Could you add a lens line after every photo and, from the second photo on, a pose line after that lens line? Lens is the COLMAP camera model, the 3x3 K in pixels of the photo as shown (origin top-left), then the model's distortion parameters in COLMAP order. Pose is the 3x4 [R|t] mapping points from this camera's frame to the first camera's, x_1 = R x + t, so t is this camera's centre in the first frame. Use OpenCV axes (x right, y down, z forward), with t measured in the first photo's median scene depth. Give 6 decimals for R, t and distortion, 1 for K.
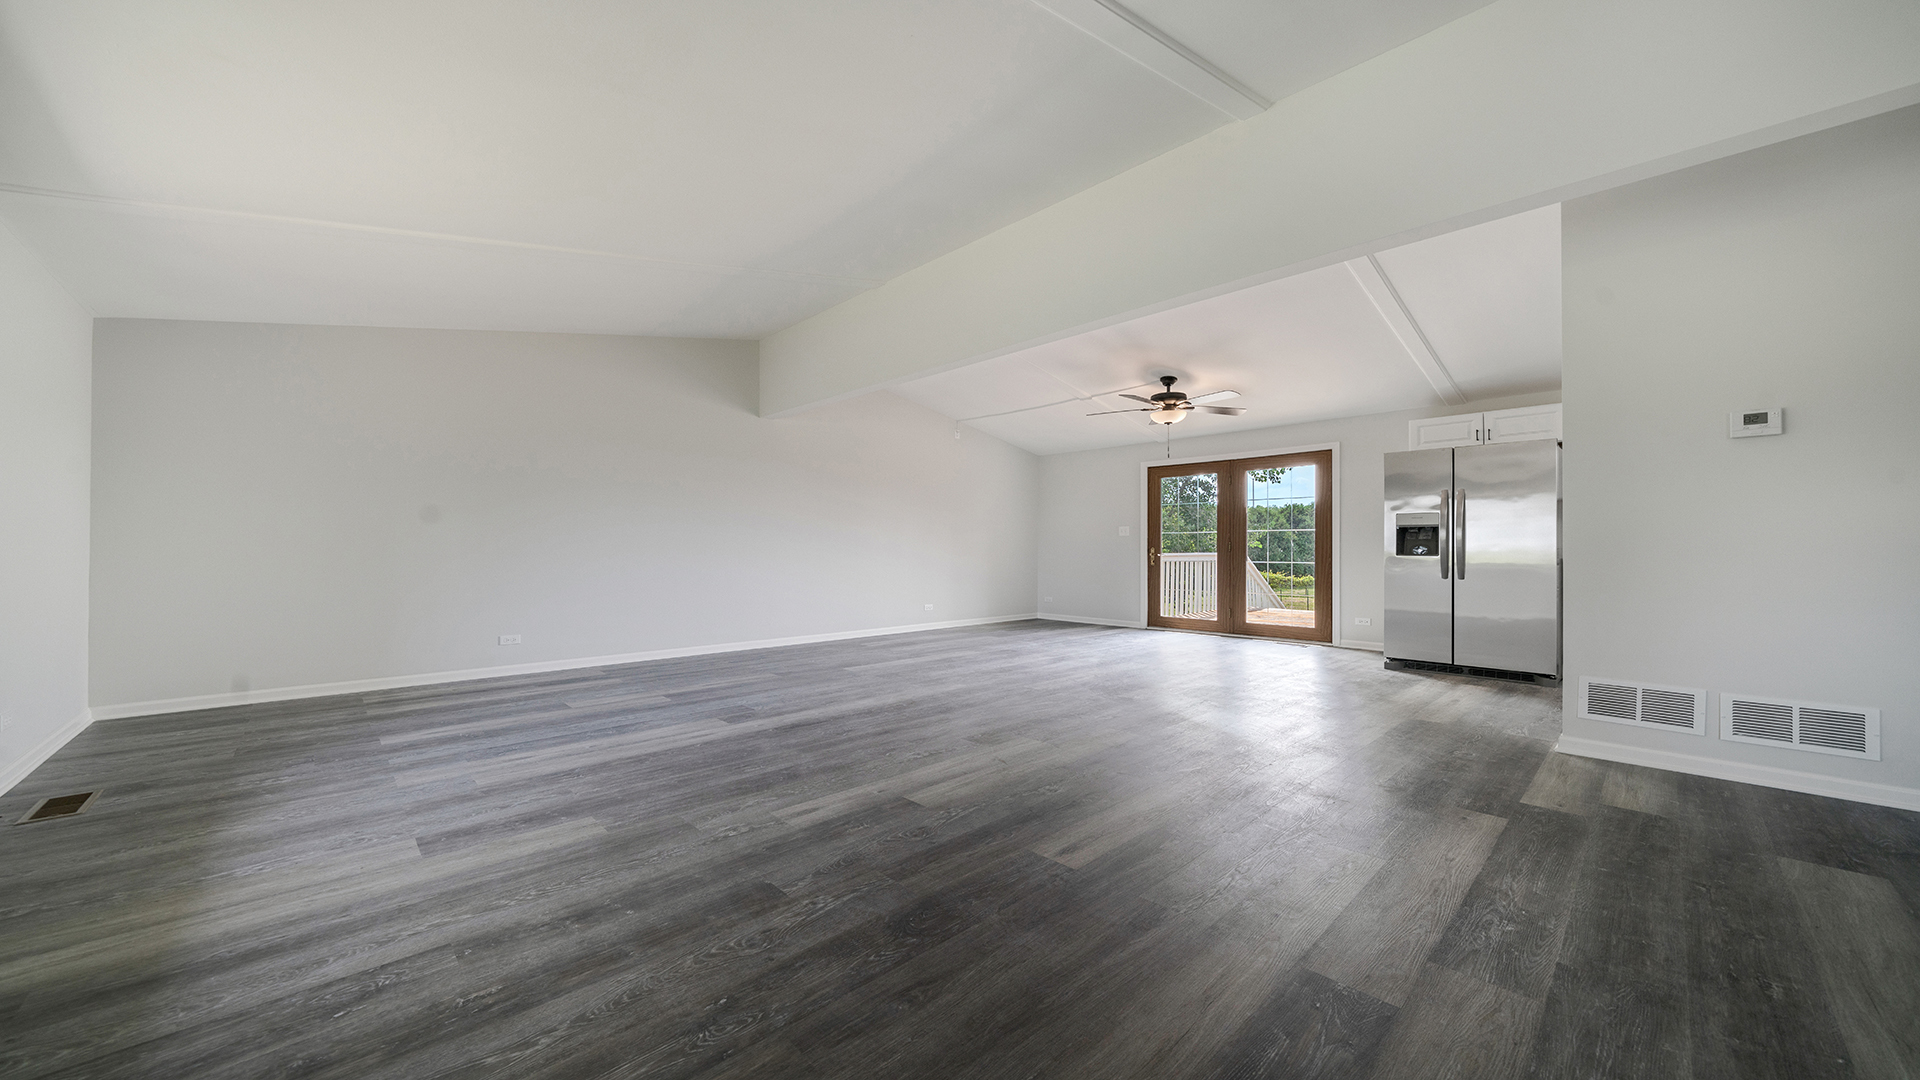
lens RADIAL K [[672.2, 0, 953.9], [0, 672.2, 546.4], [0, 0, 1]] dist [-0.002349, -0.000029]
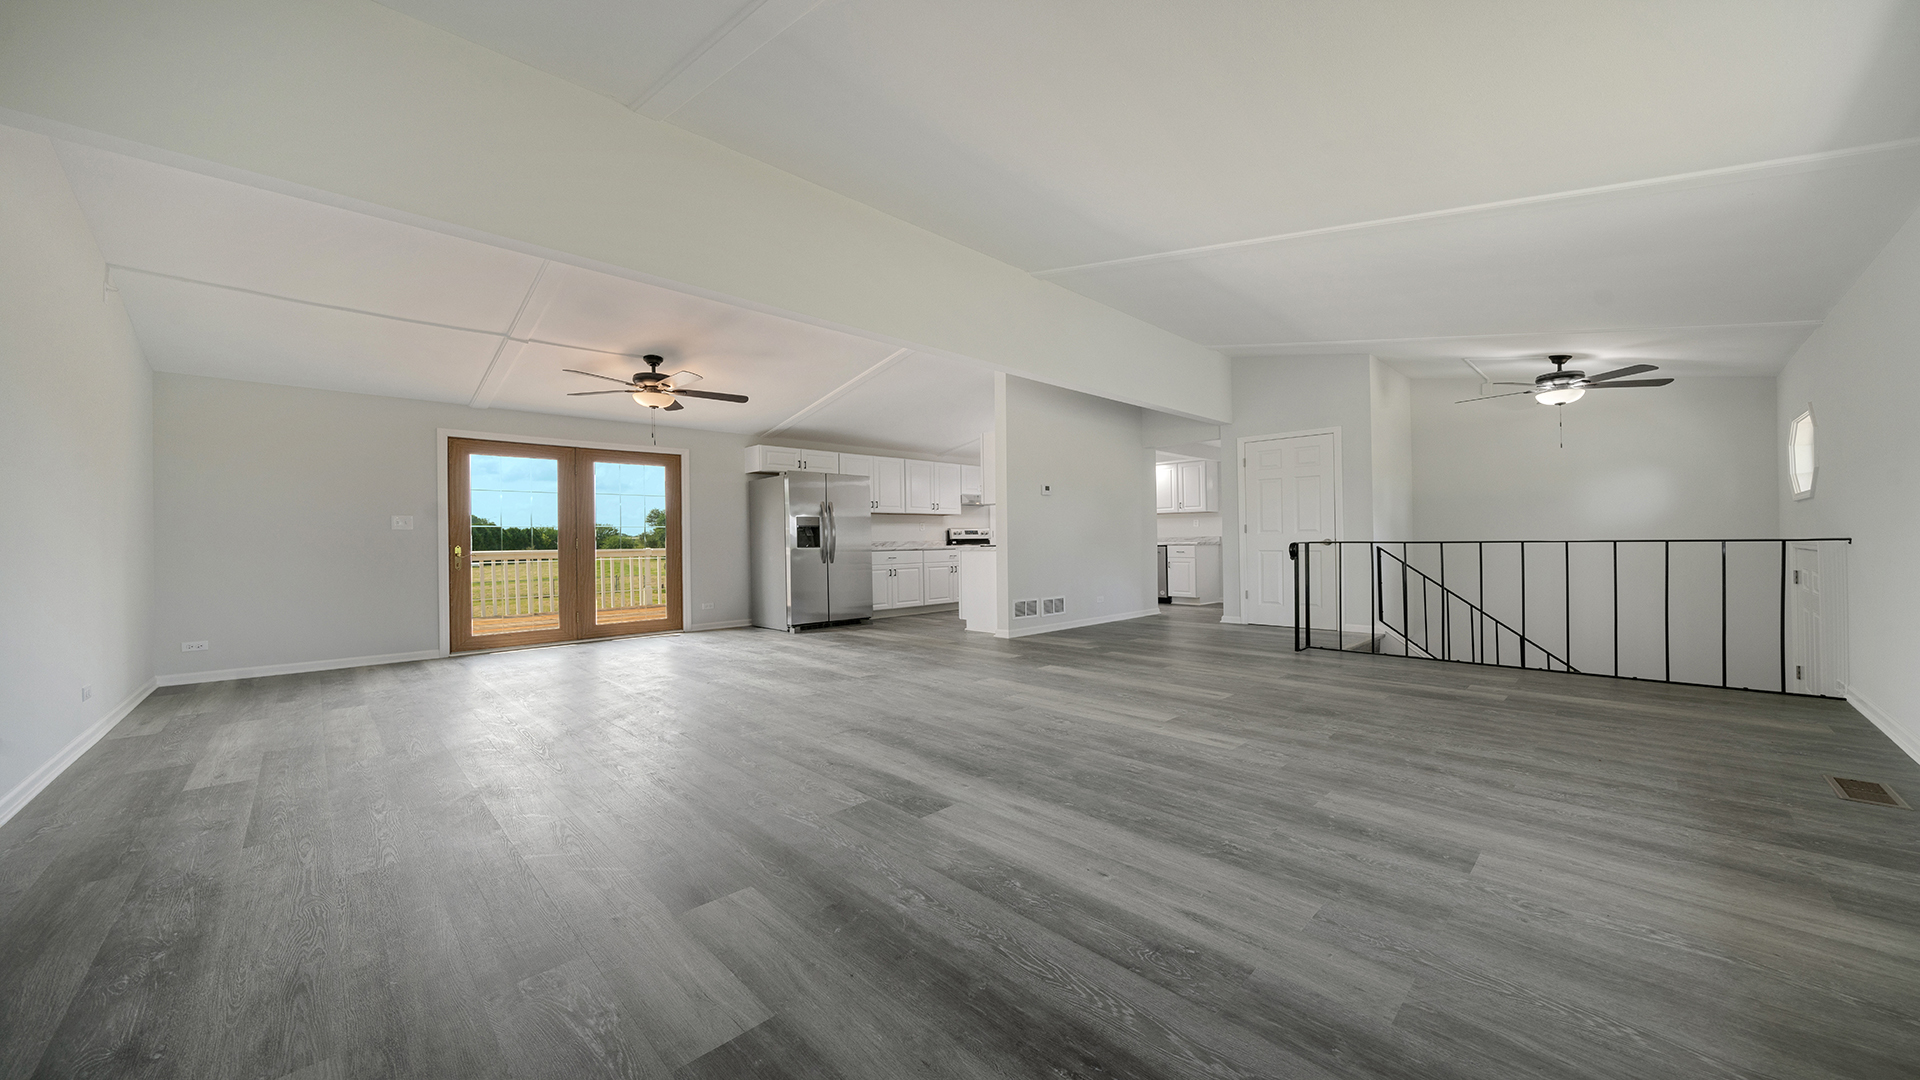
lens RADIAL K [[672.2, 0, 953.9], [0, 672.2, 546.4], [0, 0, 1]] dist [-0.002349, -0.000029]
pose [[-0.008644, -0.008409, 0.999927, -1.428464], [0.009272, 0.999921, 0.008489, 0.003816], [-0.999920, 0.009345, -0.008566, 1.438891]]
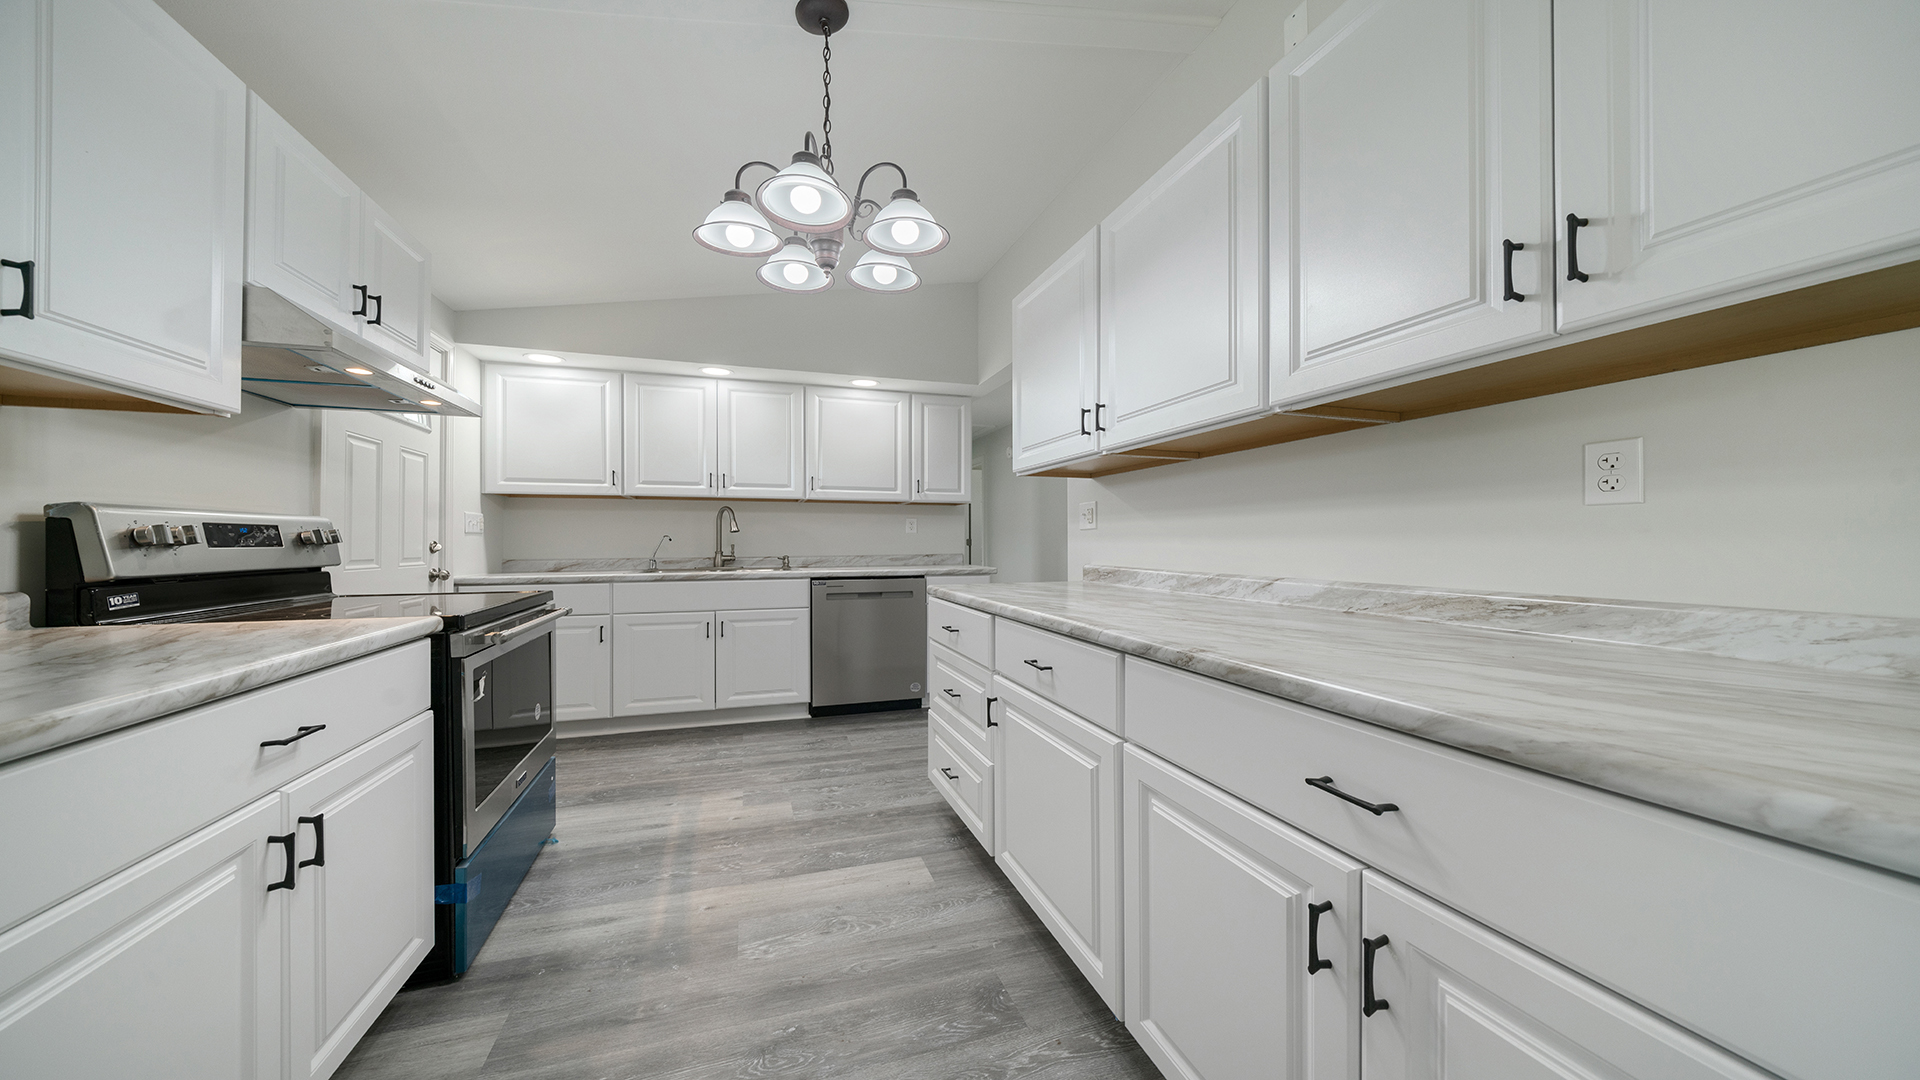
lens RADIAL K [[657.1, 0, 970.3], [0, 657.1, 541.6], [0, 0, 1]] dist [-0.001613, -0.000092]
pose [[-0.916185, 0.008154, 0.400673, 1.549392], [0.005811, 0.999958, -0.007063, -0.028126], [-0.400714, -0.004143, -0.916194, 1.616949]]
